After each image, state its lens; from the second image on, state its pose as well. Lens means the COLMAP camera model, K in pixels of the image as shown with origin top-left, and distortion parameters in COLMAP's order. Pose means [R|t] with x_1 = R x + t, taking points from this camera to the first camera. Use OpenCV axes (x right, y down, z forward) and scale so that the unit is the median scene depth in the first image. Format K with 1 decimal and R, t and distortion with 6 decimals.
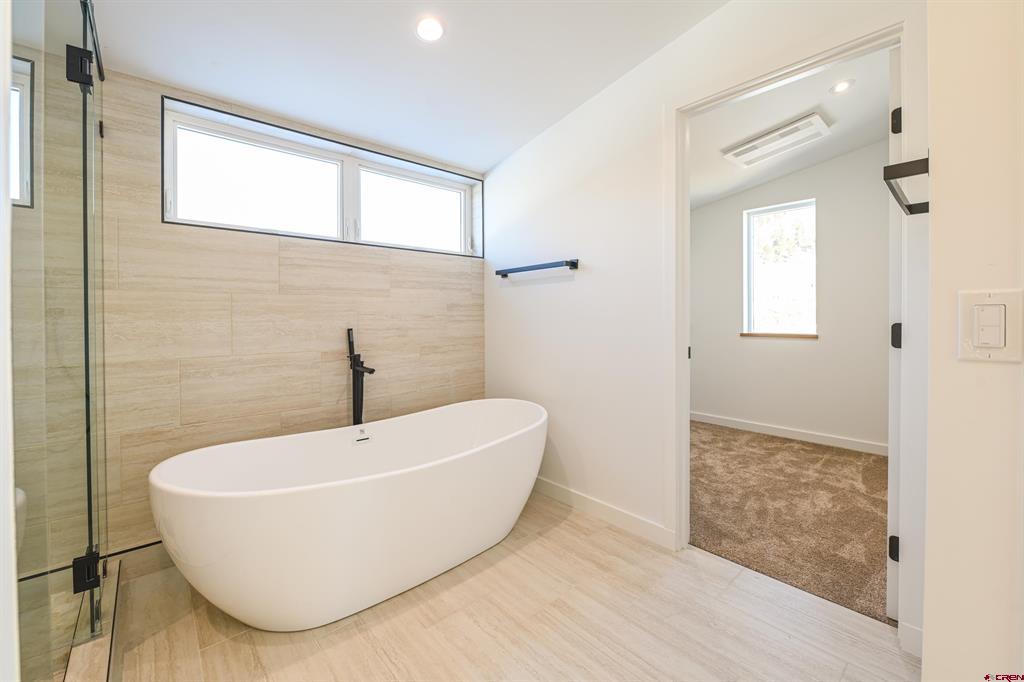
lens RADIAL K [[418.3, 0, 511.9], [0, 418.3, 318.5], [0, 0, 1]] dist [-0.000746, -0.000192]
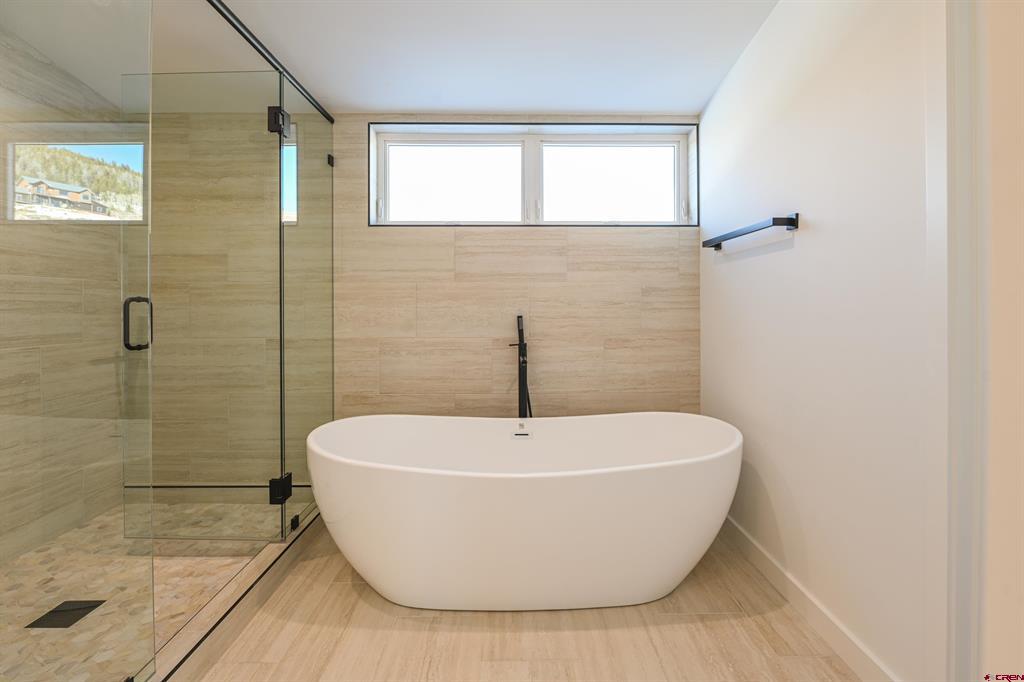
lens RADIAL K [[466.0, 0, 514.8], [0, 466.0, 304.2], [0, 0, 1]] dist [-0.000826, -0.000209]
pose [[0.758581, 0.002460, -0.651574, 0.294881], [-0.005357, 0.999983, -0.002462, 0.000241], [0.651556, 0.005358, 0.758581, 0.188172]]
